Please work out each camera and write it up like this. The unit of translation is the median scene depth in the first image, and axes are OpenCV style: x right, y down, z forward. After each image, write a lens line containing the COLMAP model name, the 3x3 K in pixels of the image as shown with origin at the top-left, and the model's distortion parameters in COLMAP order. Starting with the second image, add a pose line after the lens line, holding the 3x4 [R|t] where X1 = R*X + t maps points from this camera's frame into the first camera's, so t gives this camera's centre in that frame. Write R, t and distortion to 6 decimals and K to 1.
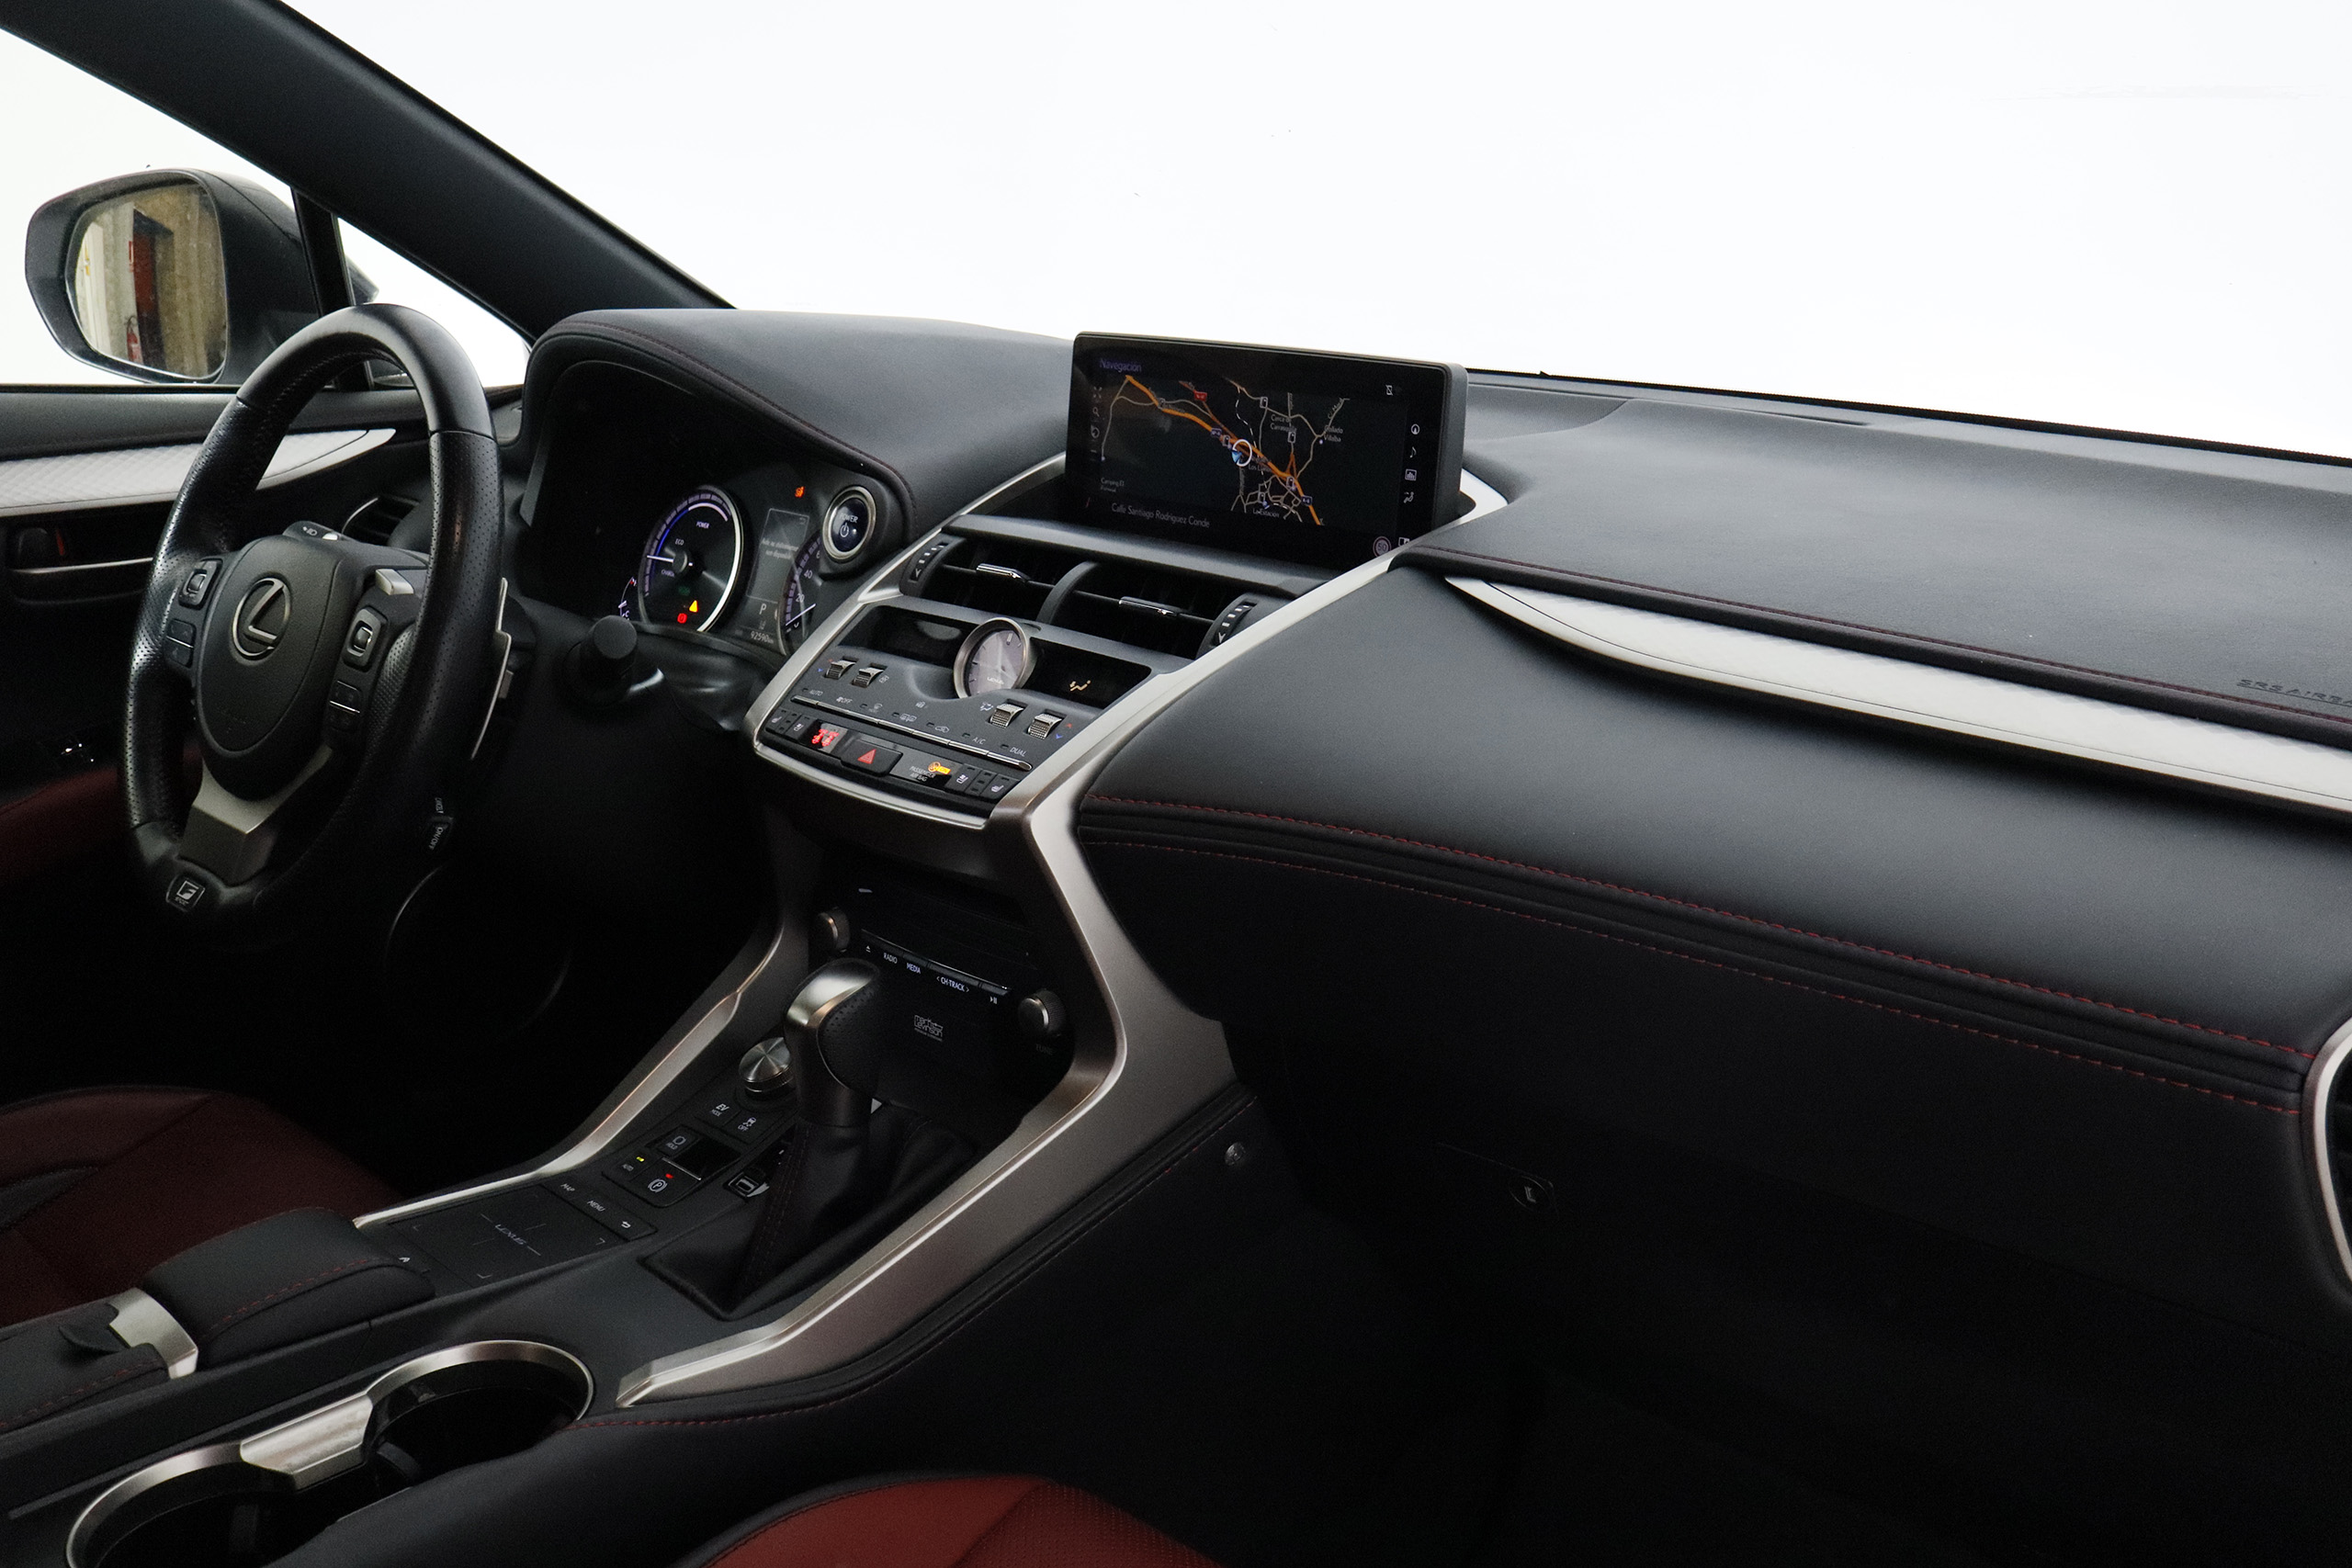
lens RADIAL K [[2198.0, 0, 1175.4], [0, 2198.0, 783.7], [0, 0, 1]] dist [-0.002664, 0.000000]
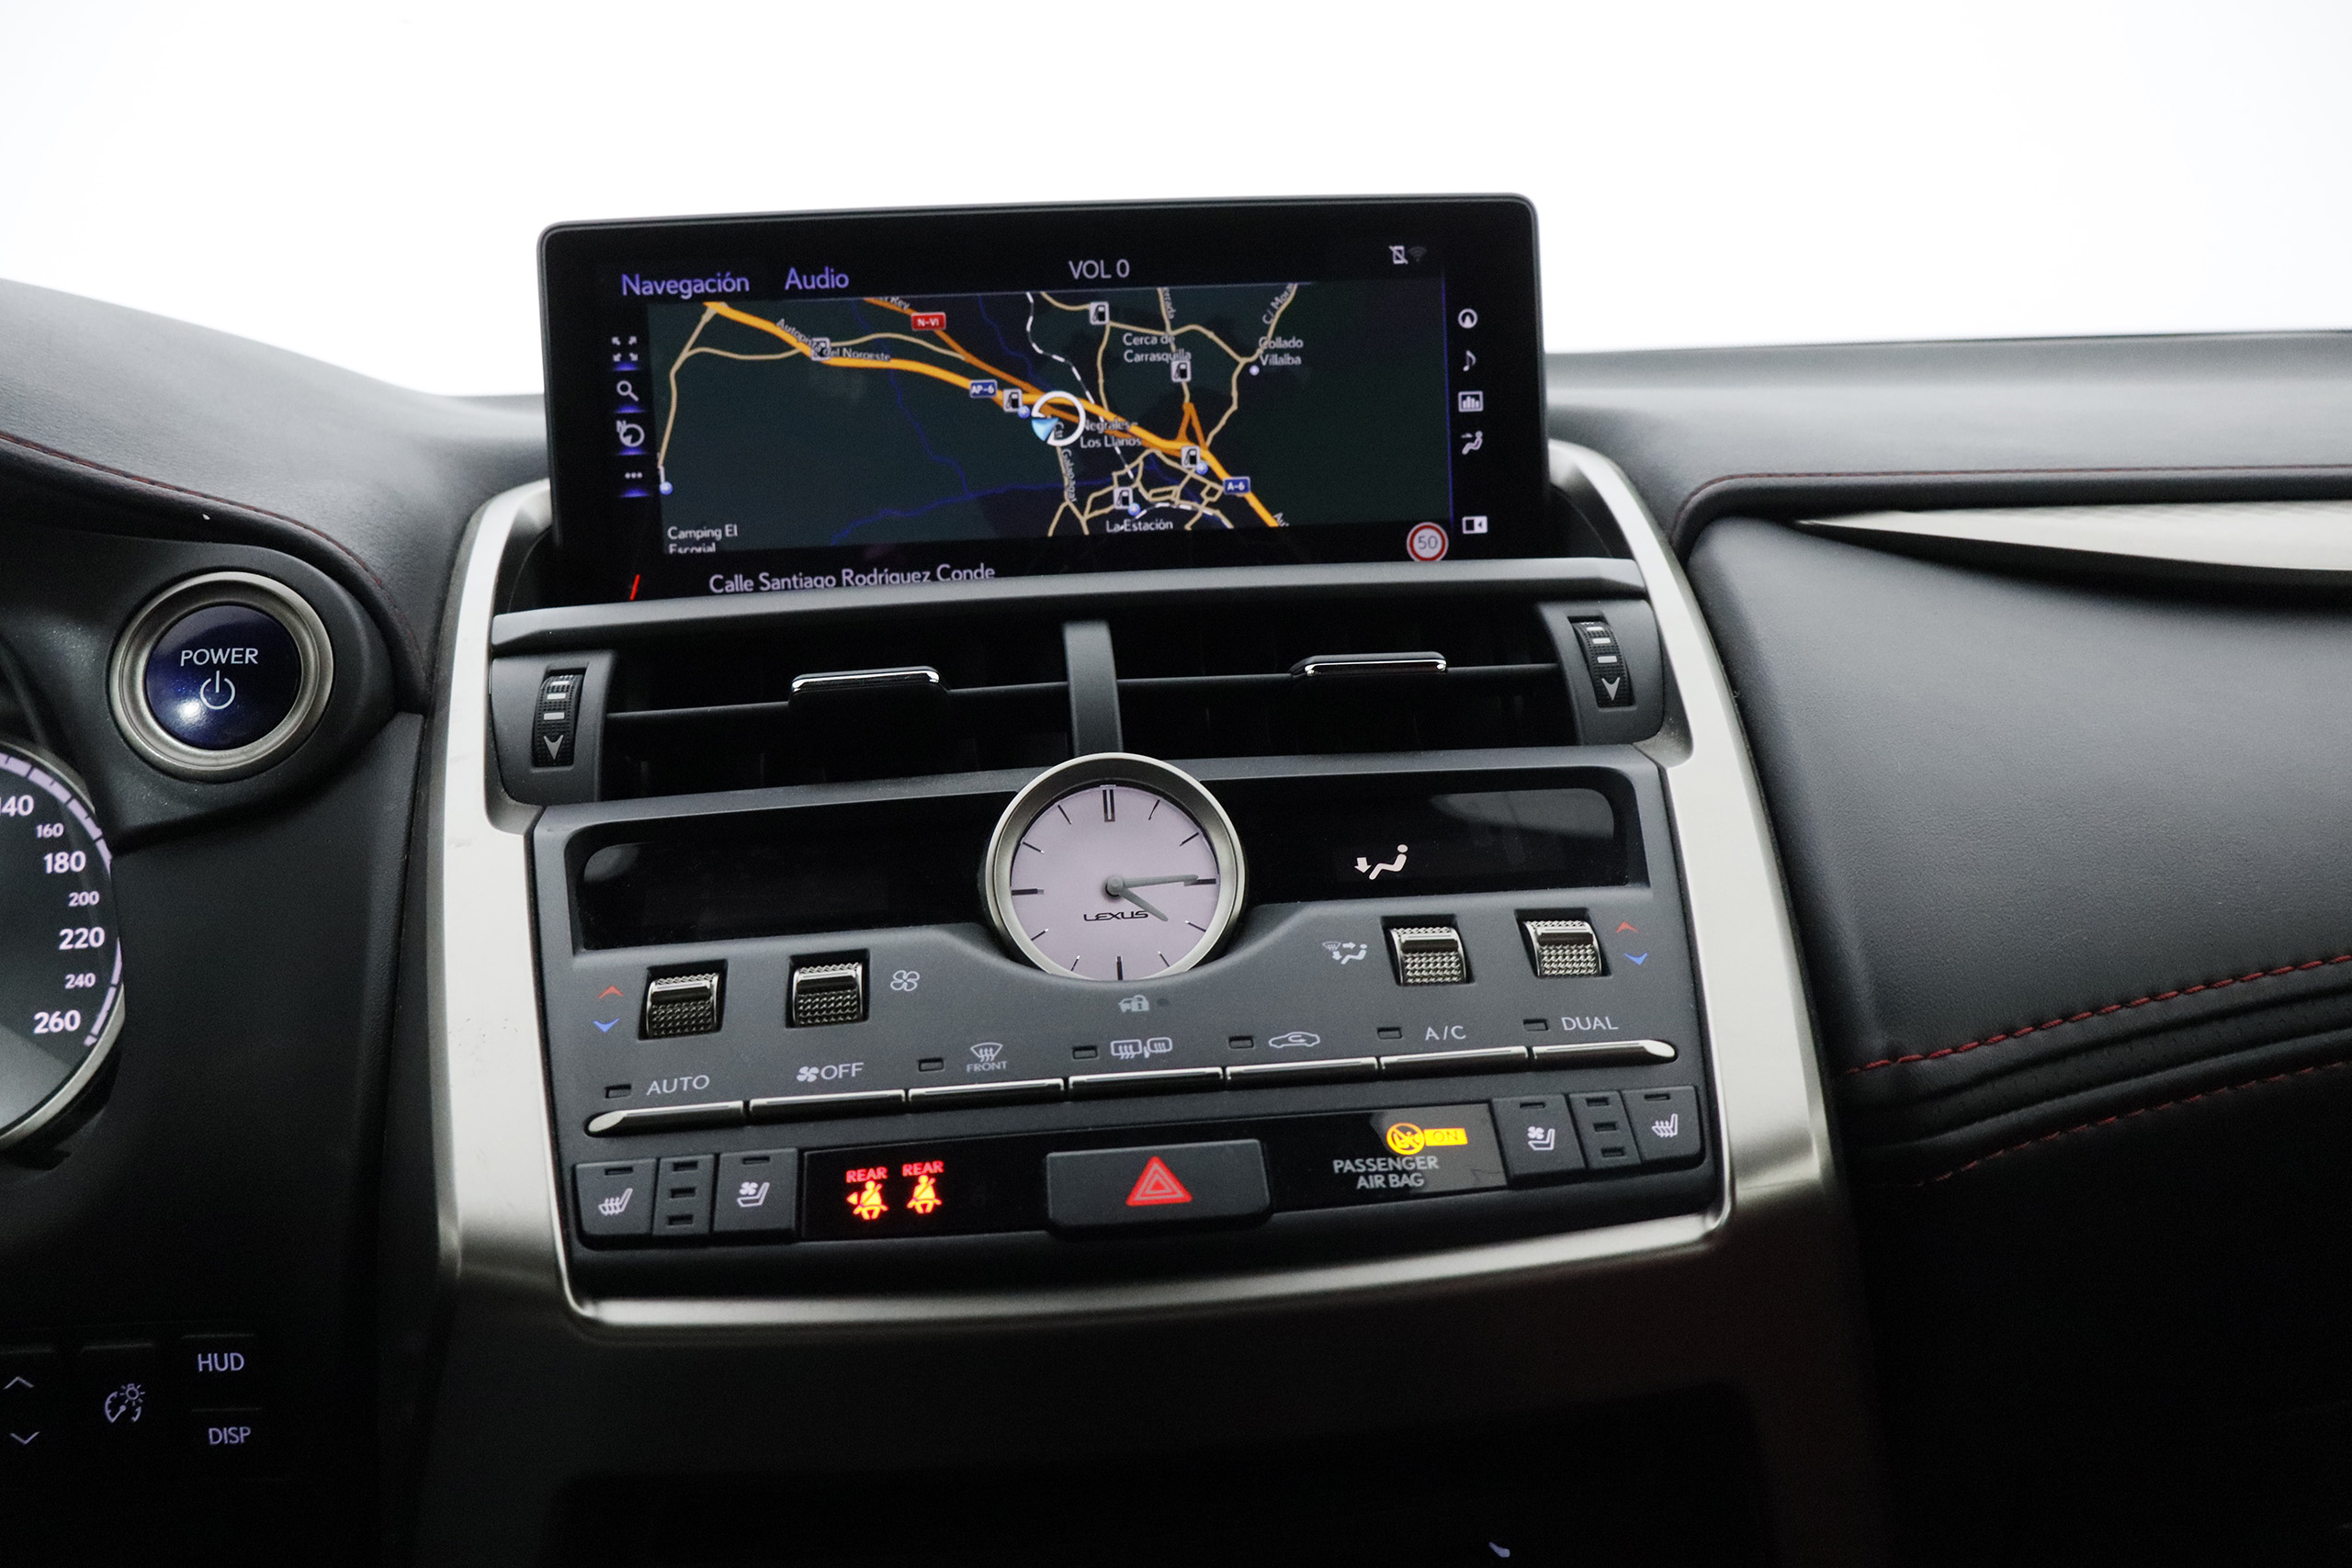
lens RADIAL K [[2006.2, 0, 1171.8], [0, 2006.2, 775.2], [0, 0, 1]] dist [-0.012613, -0.008118]
pose [[0.640400, -0.163073, 0.750530, -0.316419], [0.257428, 0.966249, -0.009710, -0.060882], [-0.723615, 0.199426, 0.660765, 0.701359]]
